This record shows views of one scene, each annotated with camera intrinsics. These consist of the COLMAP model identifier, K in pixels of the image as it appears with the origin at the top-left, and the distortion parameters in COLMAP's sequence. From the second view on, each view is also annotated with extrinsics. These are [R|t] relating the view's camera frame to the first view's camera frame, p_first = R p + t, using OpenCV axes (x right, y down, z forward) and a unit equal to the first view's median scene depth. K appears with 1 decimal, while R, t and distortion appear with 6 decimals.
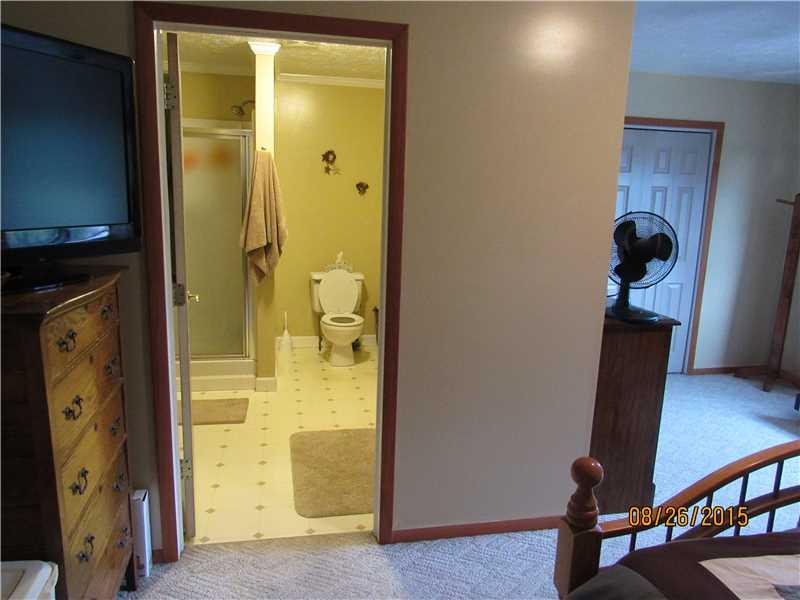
lens RADIAL K [[571.4, 0, 404.8], [0, 571.4, 297.5], [0, 0, 1]] dist [-0.028917, 0.010486]
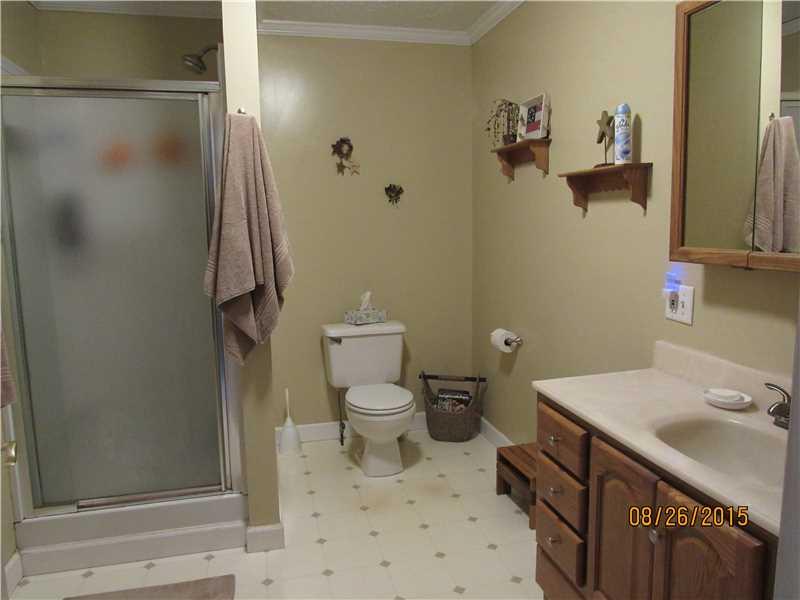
lens RADIAL K [[571.4, 0, 397.6], [0, 571.4, 297.9], [0, 0, 1]] dist [-0.028917, 0.010486]
pose [[0.998215, -0.057176, 0.017279, -0.109238], [0.058035, 0.996845, -0.054142, -0.043165], [-0.014129, 0.055048, 0.998384, 0.427541]]
